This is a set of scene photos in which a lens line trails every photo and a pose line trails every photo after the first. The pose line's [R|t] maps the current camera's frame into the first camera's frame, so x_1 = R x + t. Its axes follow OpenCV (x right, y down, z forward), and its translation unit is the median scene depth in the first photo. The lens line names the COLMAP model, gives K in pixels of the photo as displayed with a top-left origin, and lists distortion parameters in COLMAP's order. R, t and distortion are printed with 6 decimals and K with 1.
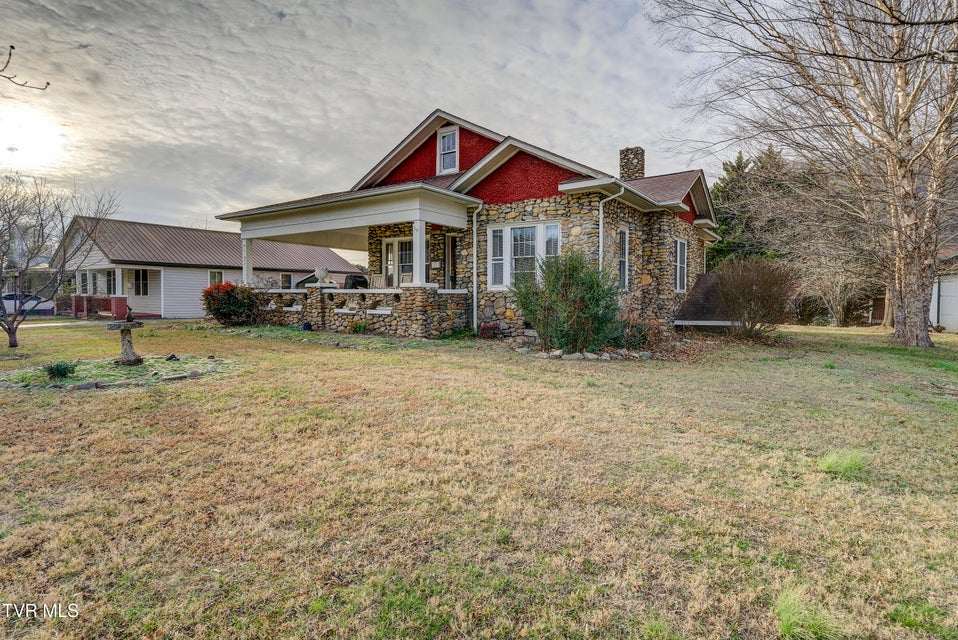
lens RADIAL K [[490.8, 0, 479.0], [0, 490.8, 320.0], [0, 0, 1]] dist [0.001274, 0.000093]
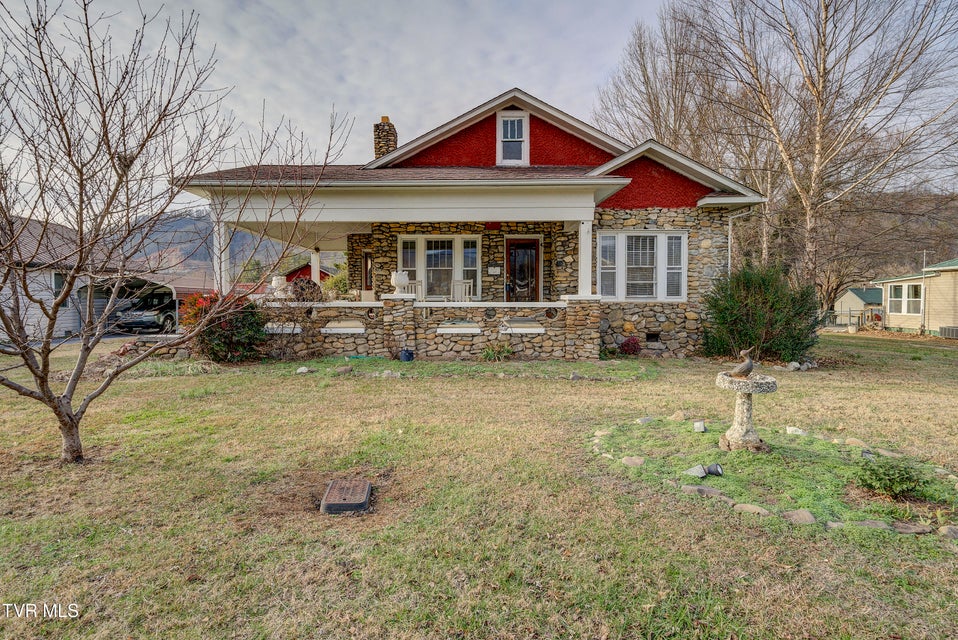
lens RADIAL K [[490.8, 0, 479.0], [0, 490.8, 320.0], [0, 0, 1]] dist [0.001274, 0.000093]
pose [[0.831838, -0.031524, 0.554123, -0.684809], [0.034125, 0.999402, 0.005628, -0.039436], [-0.553968, 0.014228, 0.832416, 0.367840]]
